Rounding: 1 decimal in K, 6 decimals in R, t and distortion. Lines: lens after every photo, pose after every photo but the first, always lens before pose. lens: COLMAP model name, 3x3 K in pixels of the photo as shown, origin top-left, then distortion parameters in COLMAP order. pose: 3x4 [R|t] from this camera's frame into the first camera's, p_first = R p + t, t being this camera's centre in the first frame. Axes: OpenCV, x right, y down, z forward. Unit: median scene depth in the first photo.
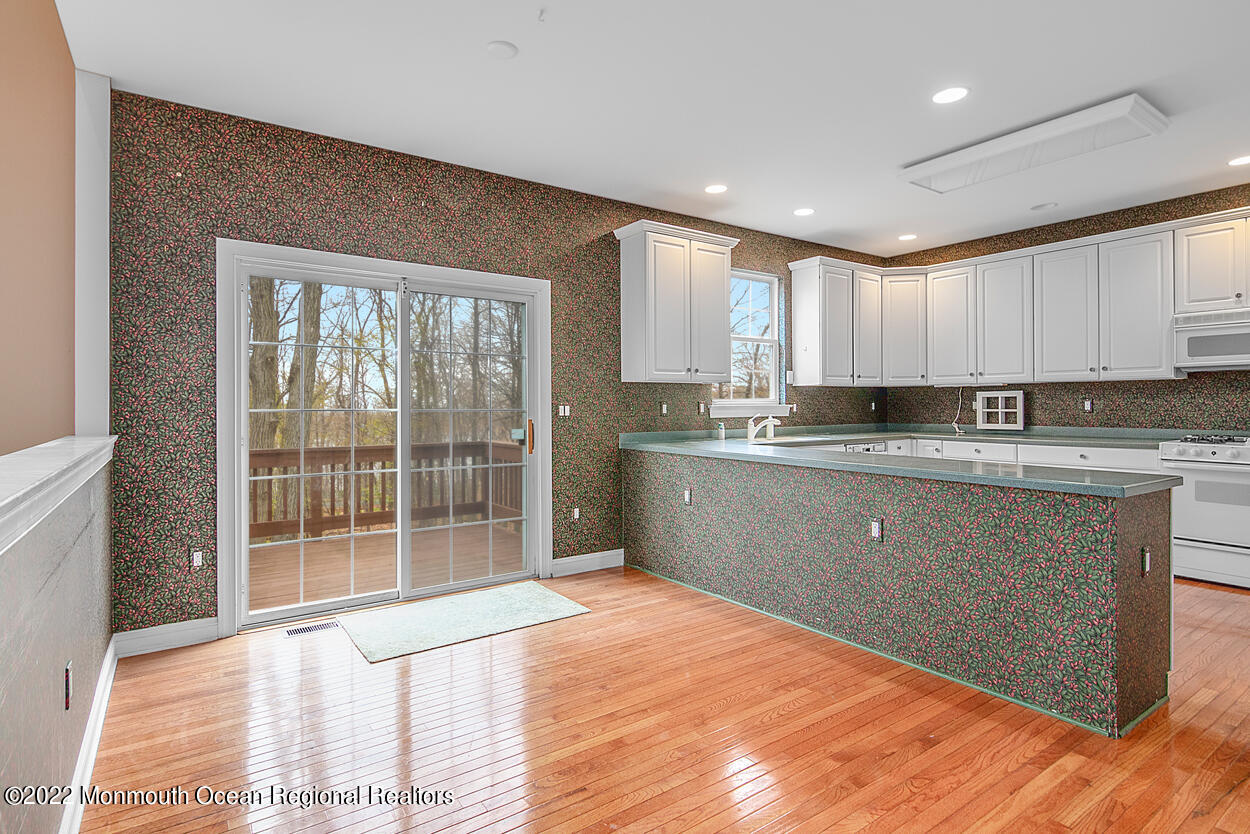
lens RADIAL K [[633.2, 0, 619.2], [0, 633.2, 403.8], [0, 0, 1]] dist [0.010192, -0.005504]
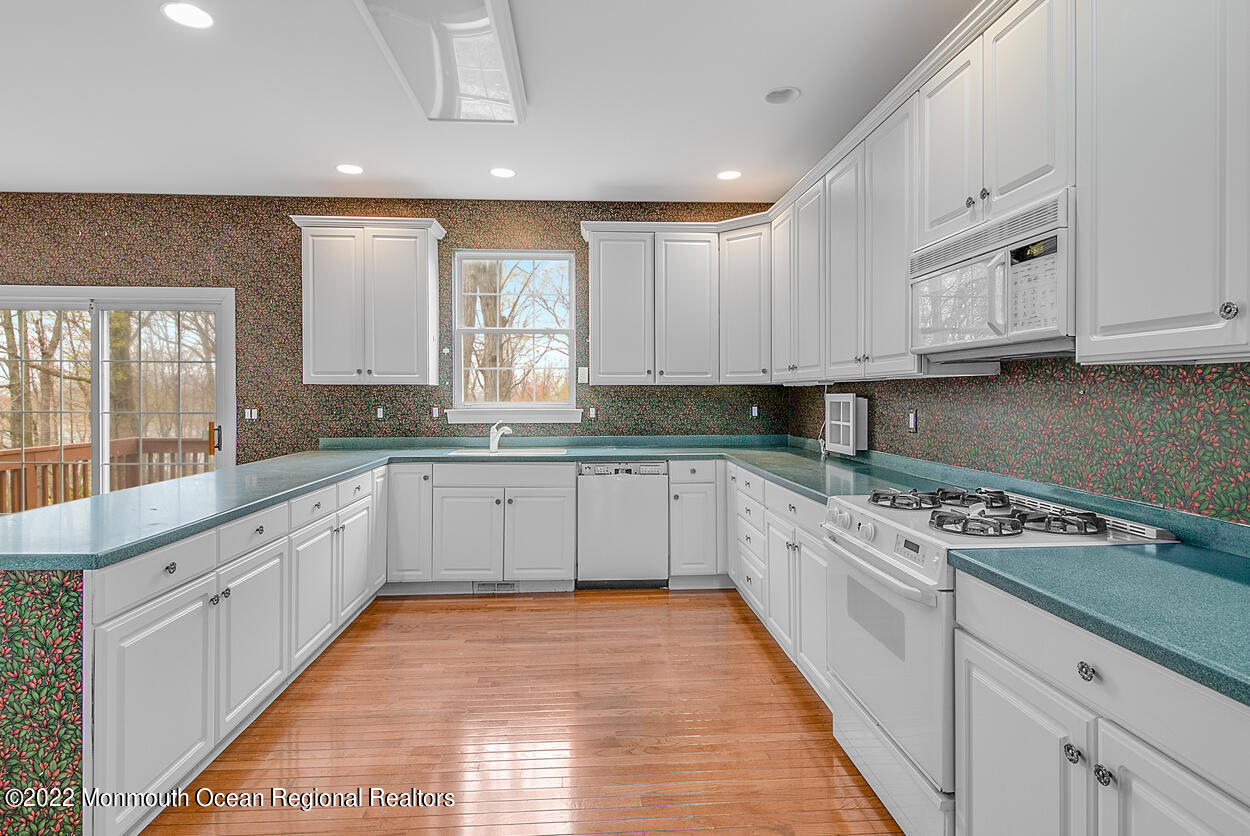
lens RADIAL K [[633.2, 0, 627.9], [0, 633.2, 402.0], [0, 0, 1]] dist [0.010192, -0.005504]
pose [[0.852018, 0.010912, -0.523399, 0.801797], [-0.002877, 0.999865, 0.016163, -0.022054], [0.523505, -0.012265, 0.851934, 0.367229]]
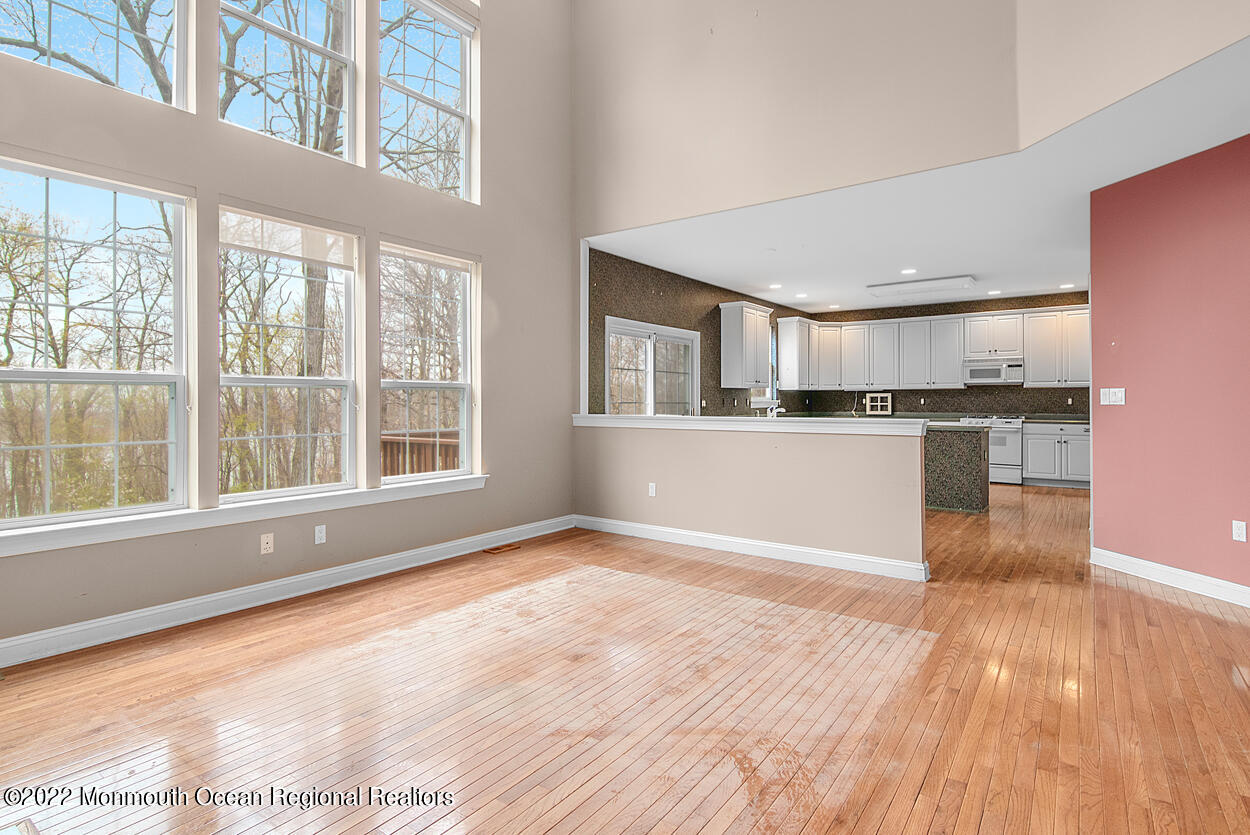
lens RADIAL K [[633.2, 0, 613.1], [0, 633.2, 396.7], [0, 0, 1]] dist [0.010192, -0.005504]
pose [[0.951287, 0.005656, 0.308254, -0.743972], [-0.004296, 0.999978, -0.005092, 0.002304], [-0.308276, 0.003519, 0.951290, -0.541769]]
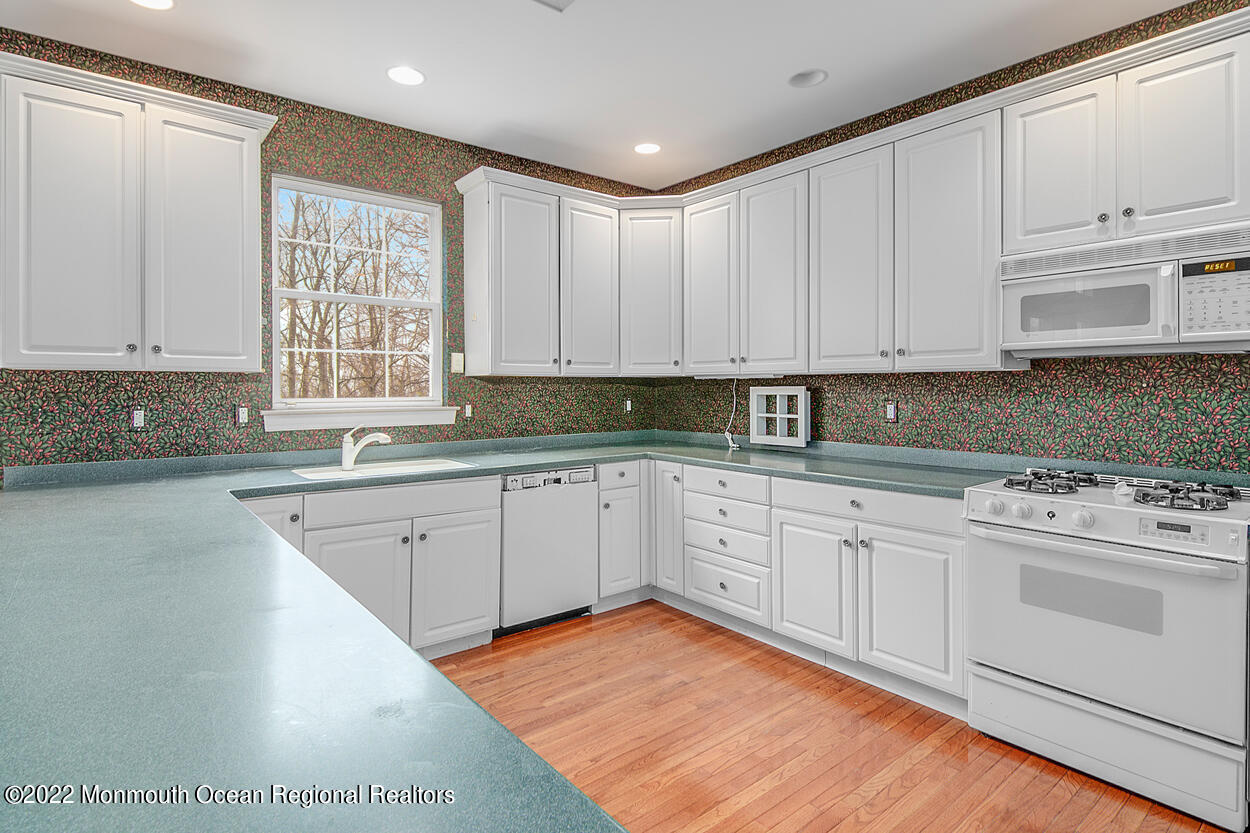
lens RADIAL K [[633.2, 0, 616.7], [0, 633.2, 388.8], [0, 0, 1]] dist [0.010192, -0.005504]
pose [[0.998241, 0.003772, 0.059165, 0.422468], [-0.003971, 0.999987, 0.003243, -0.019889], [-0.059152, -0.003472, 0.998243, 0.386509]]
